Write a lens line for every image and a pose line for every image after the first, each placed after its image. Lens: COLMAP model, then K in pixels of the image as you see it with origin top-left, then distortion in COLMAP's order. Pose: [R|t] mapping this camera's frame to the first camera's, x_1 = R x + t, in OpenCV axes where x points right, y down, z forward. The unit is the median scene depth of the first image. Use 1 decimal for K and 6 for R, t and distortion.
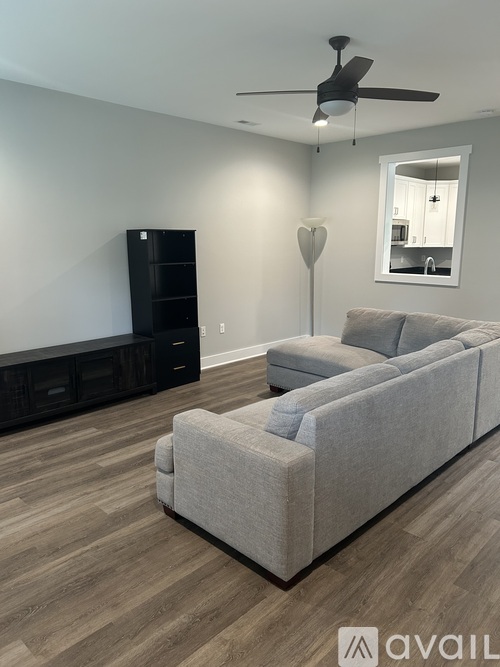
lens RADIAL K [[499.6, 0, 249.4], [0, 499.6, 332.9], [0, 0, 1]] dist [0.030696, -0.010440]
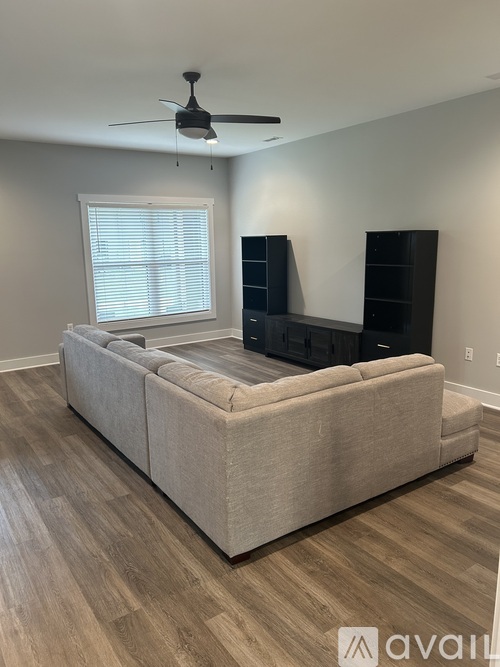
lens RADIAL K [[499.6, 0, 249.2], [0, 499.6, 334.3], [0, 0, 1]] dist [0.030696, -0.010440]
pose [[-0.192804, 0.190947, -0.962479, 1.153424], [-0.162863, 0.961050, 0.223289, -0.240628], [0.967627, 0.199804, -0.154196, 1.193283]]
